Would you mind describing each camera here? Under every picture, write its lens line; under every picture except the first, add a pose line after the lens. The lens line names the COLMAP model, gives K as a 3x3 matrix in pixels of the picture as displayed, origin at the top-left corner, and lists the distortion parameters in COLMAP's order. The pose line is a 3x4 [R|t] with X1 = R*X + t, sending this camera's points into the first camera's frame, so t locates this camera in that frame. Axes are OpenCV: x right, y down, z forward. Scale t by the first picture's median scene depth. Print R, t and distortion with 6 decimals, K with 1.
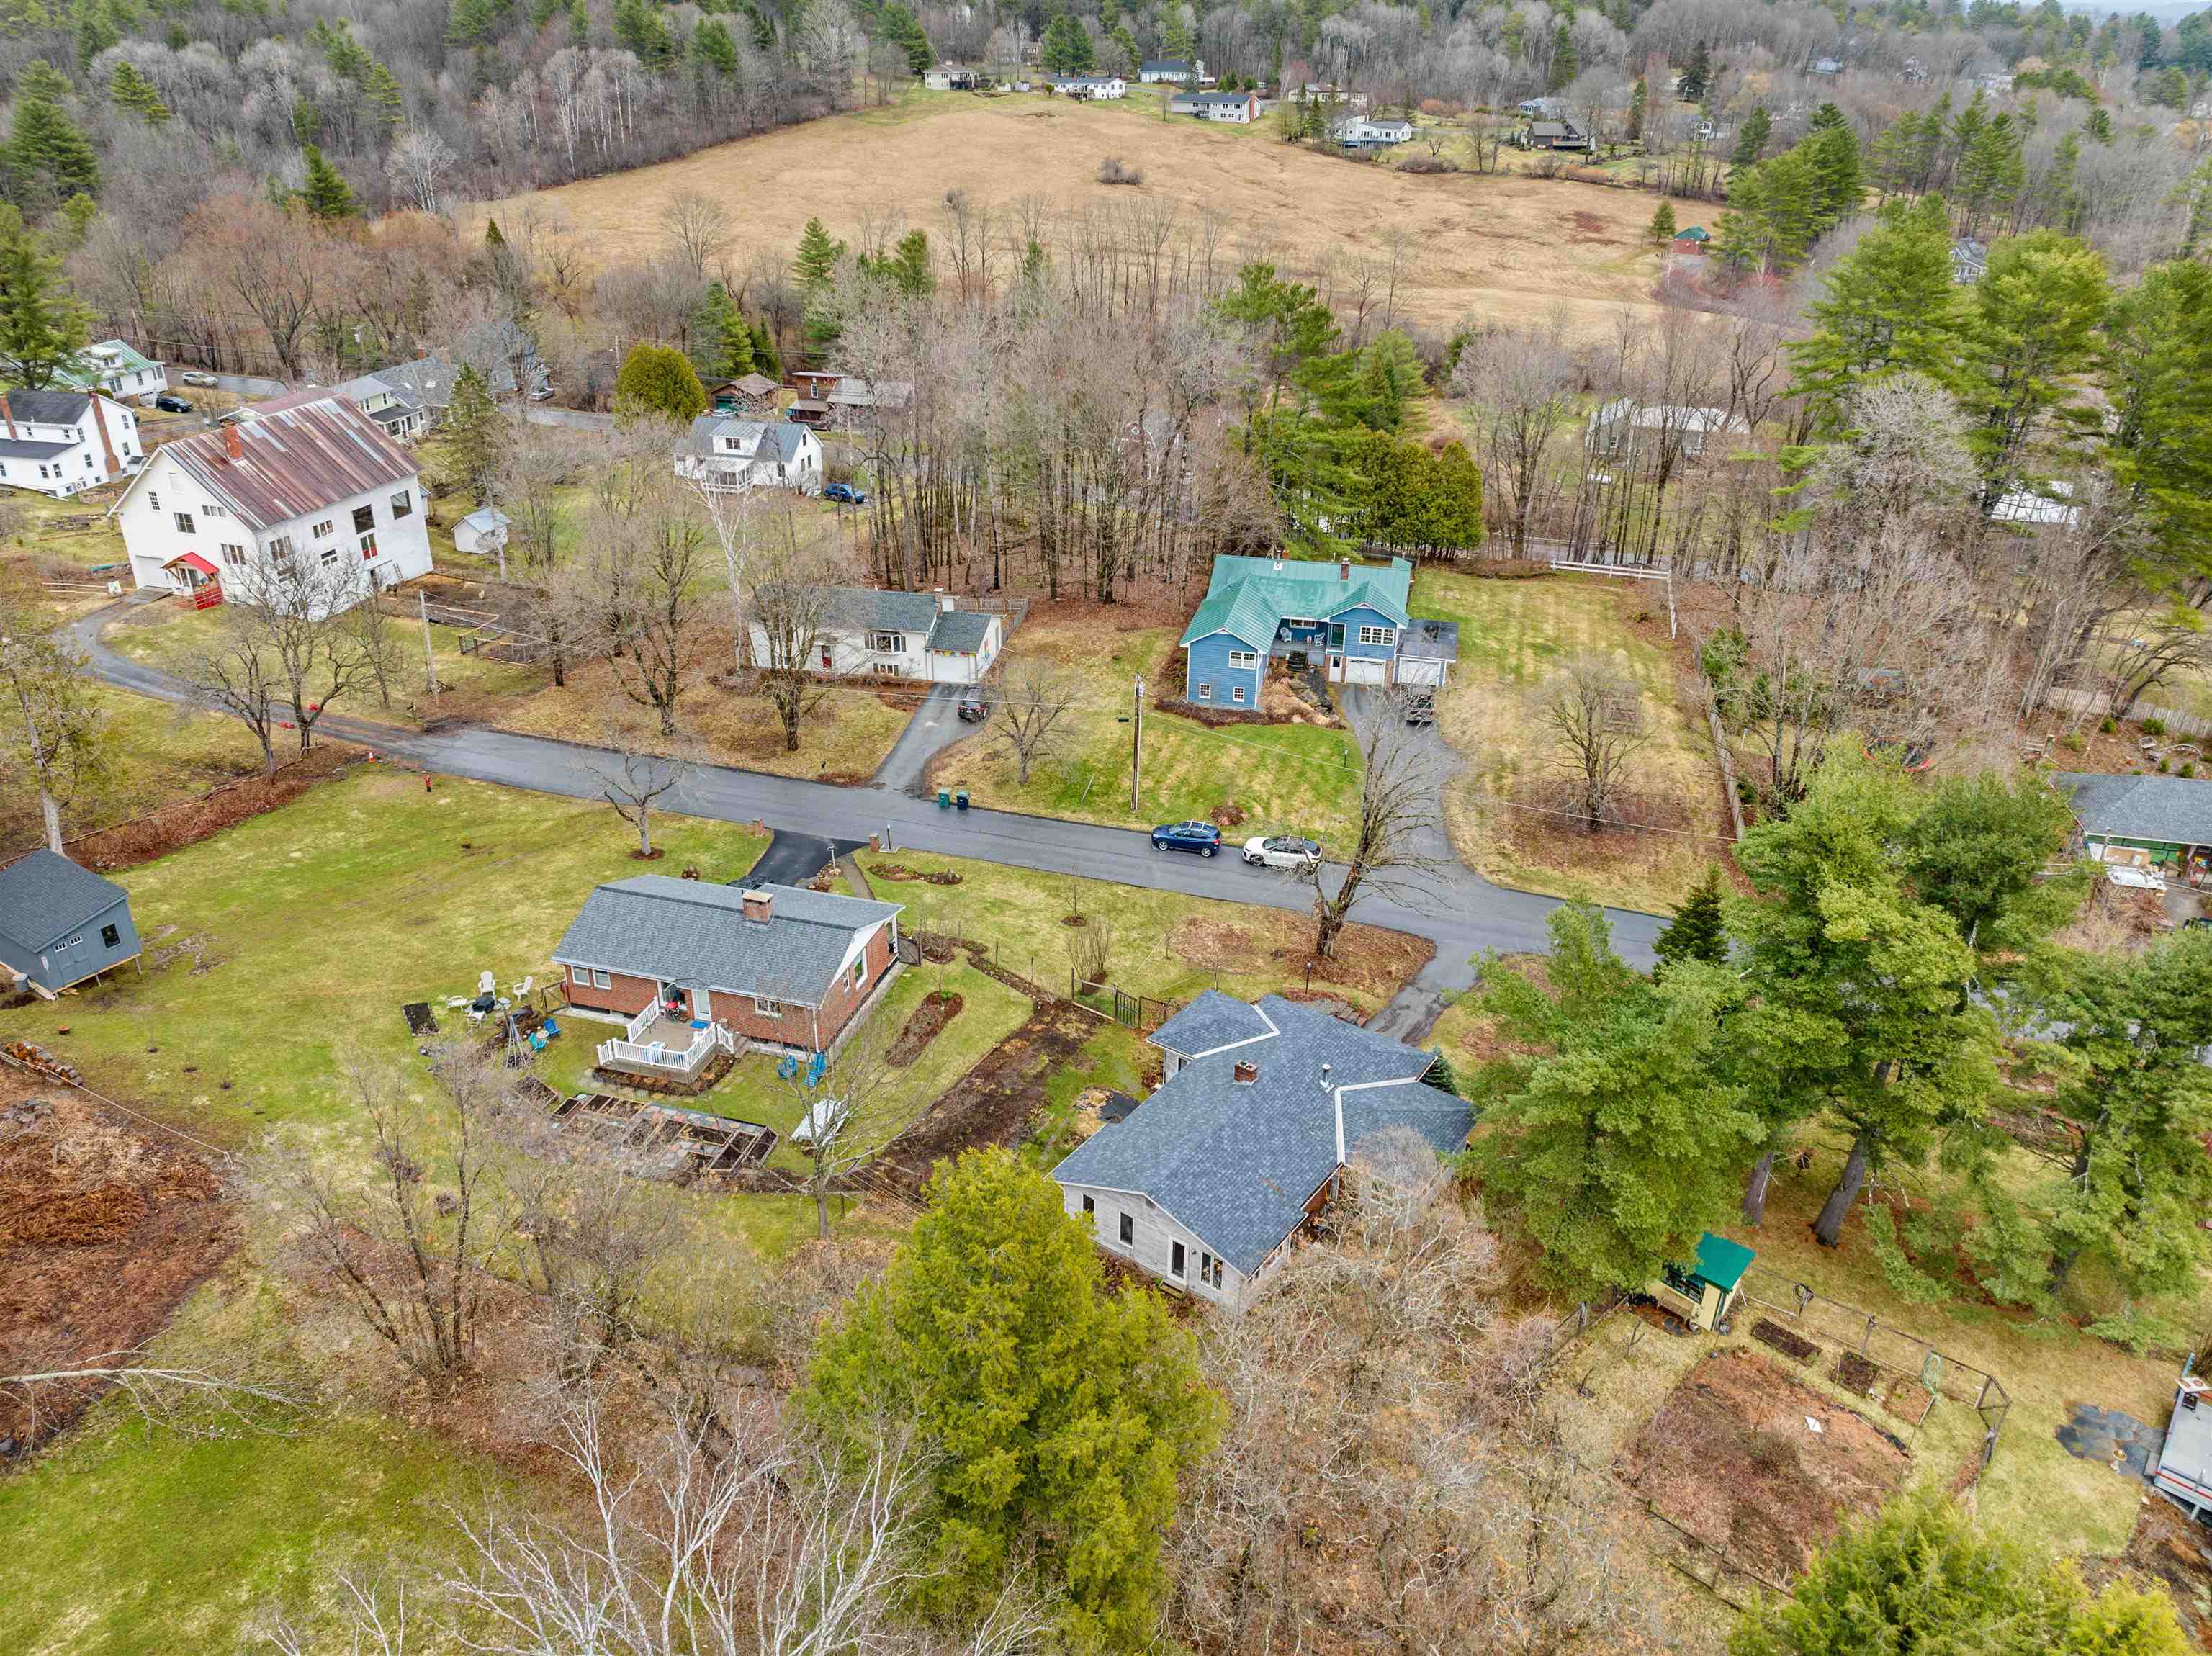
lens RADIAL K [[1560.7, 0, 1104.7], [0, 1560.7, 818.1], [0, 0, 1]] dist [-0.037962, 0.002452]
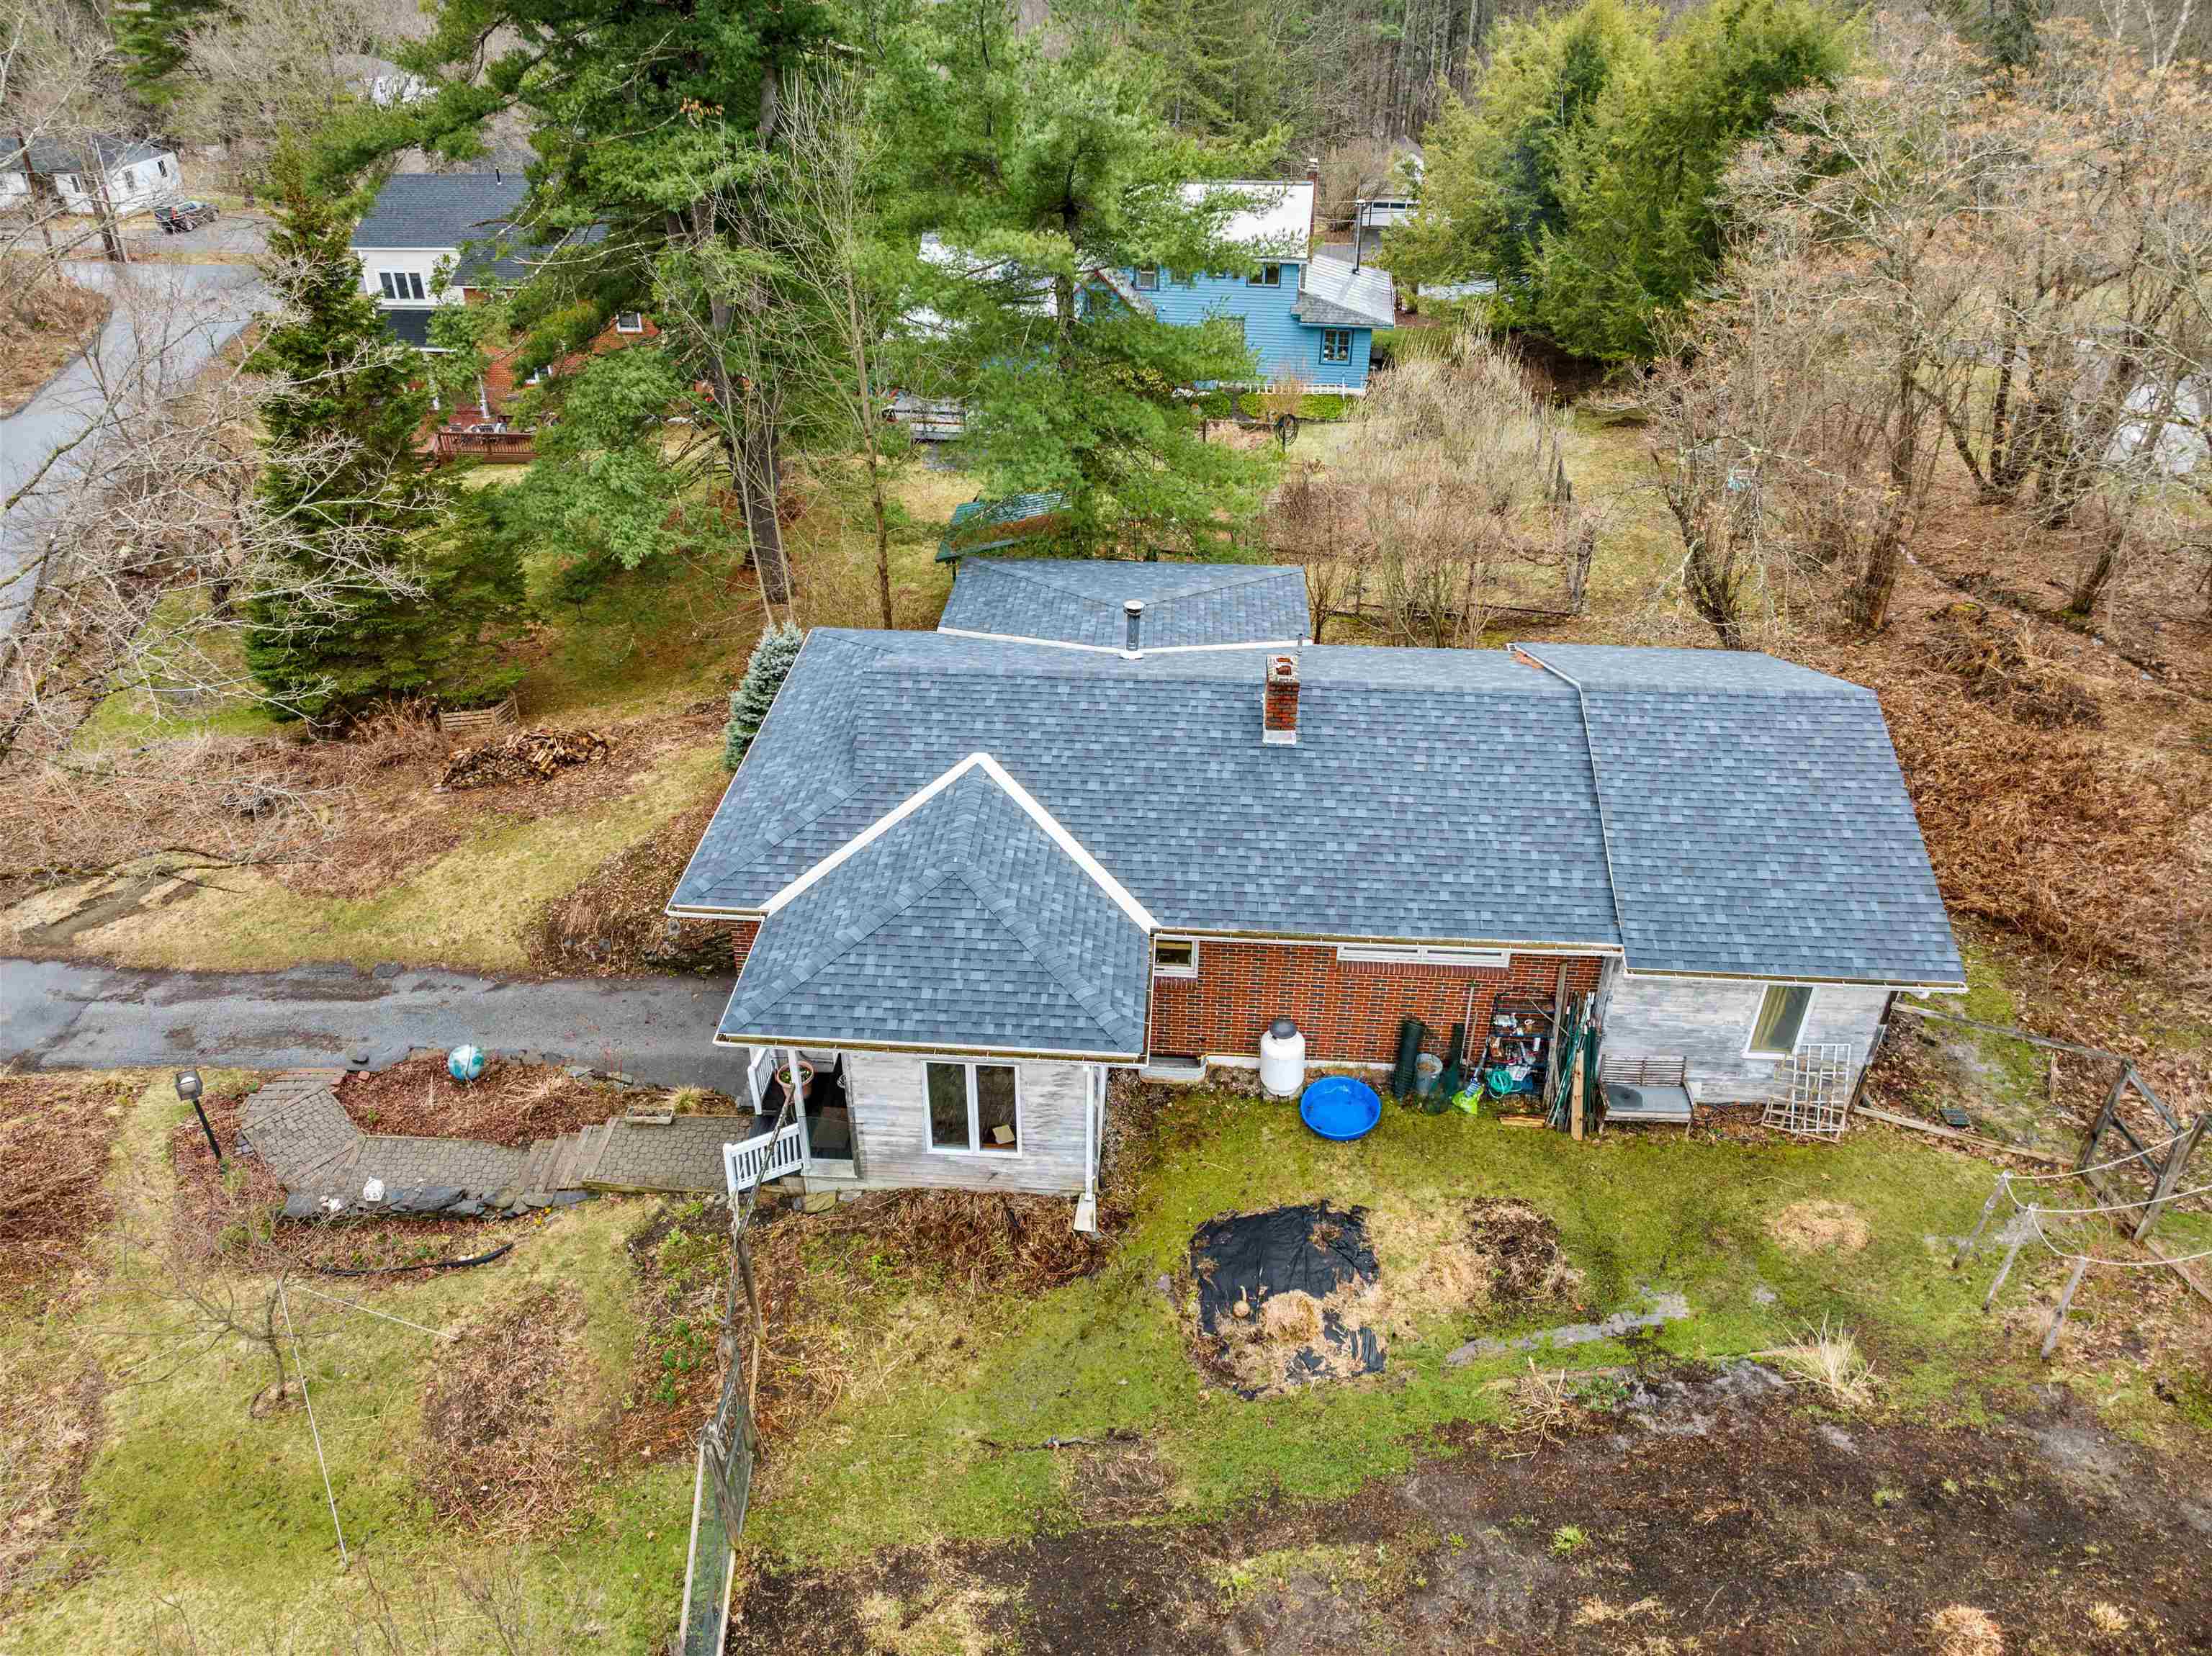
lens RADIAL K [[1560.7, 0, 1104.7], [0, 1560.7, 818.1], [0, 0, 1]] dist [-0.037962, 0.002452]
pose [[-0.526284, -0.467082, 0.710535, -0.106064], [0.373339, 0.623839, 0.686617, -0.050996], [-0.763966, 0.626626, -0.153937, 0.794888]]
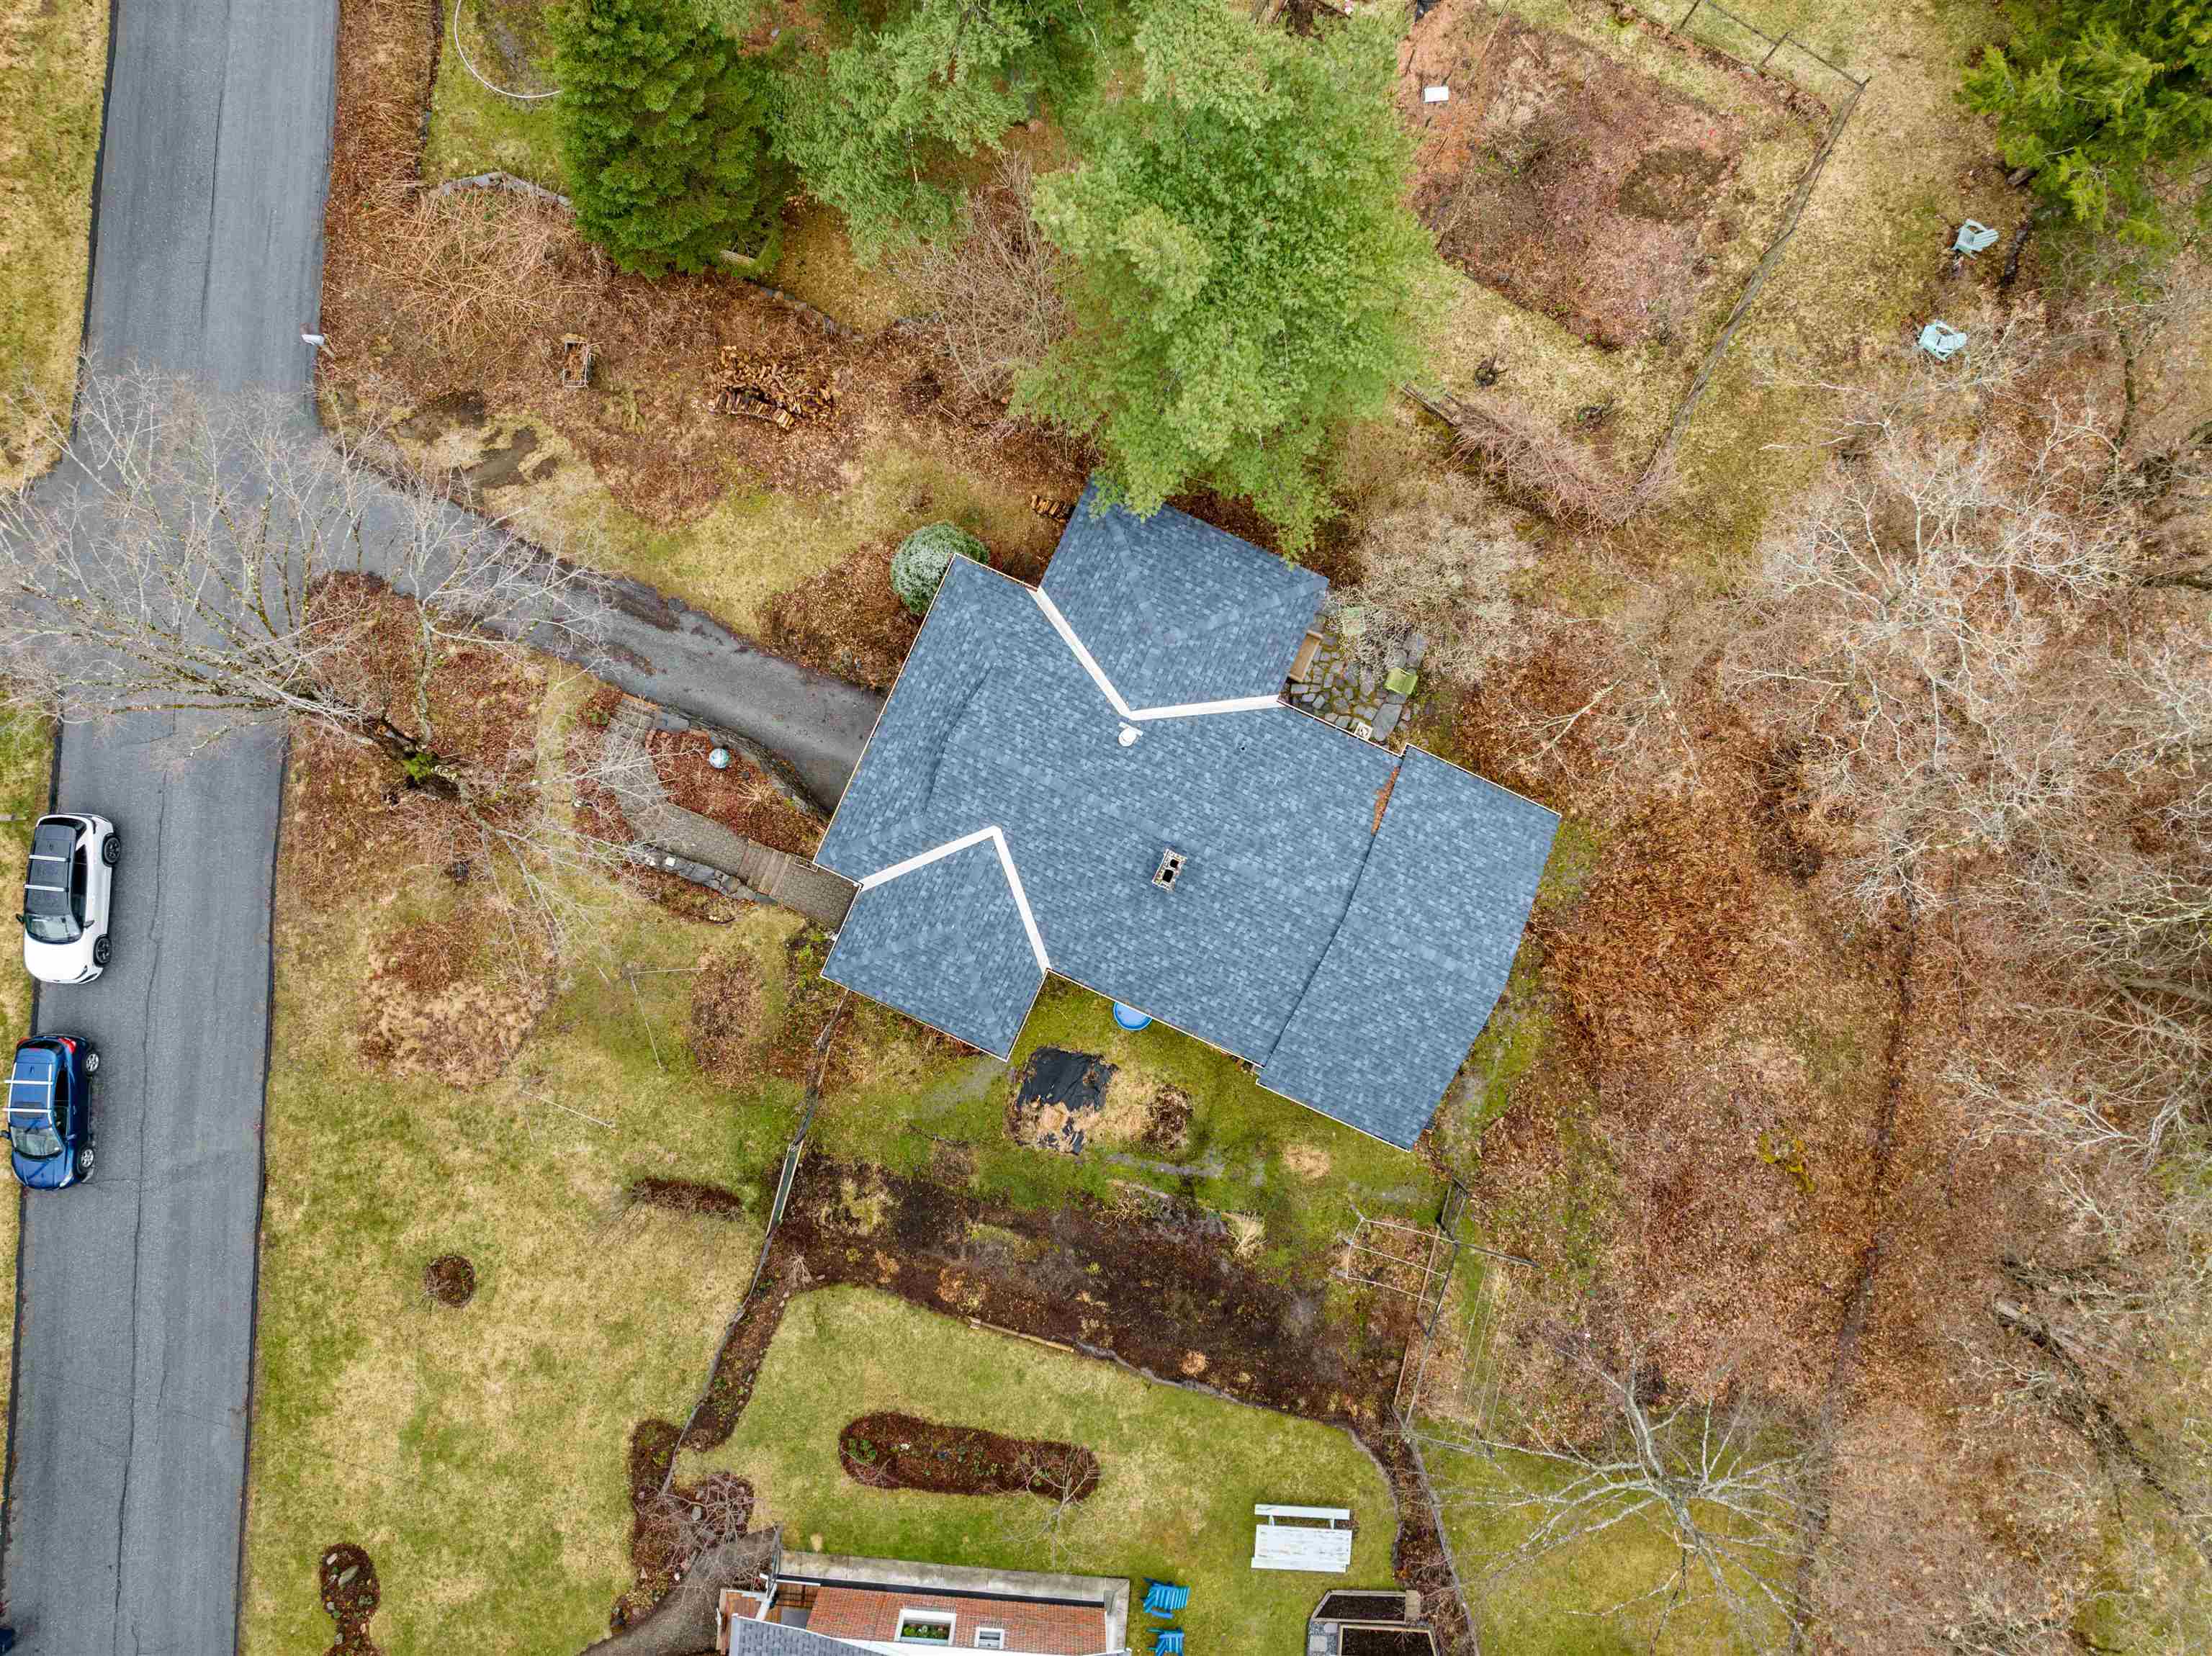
lens RADIAL K [[1560.7, 0, 1104.7], [0, 1560.7, 818.1], [0, 0, 1]] dist [-0.037962, 0.002452]
pose [[-0.191215, -0.981548, 0.001111, 0.082027], [0.418710, -0.080545, 0.904541, -0.269583], [-0.887761, 0.173427, 0.426385, 0.555646]]
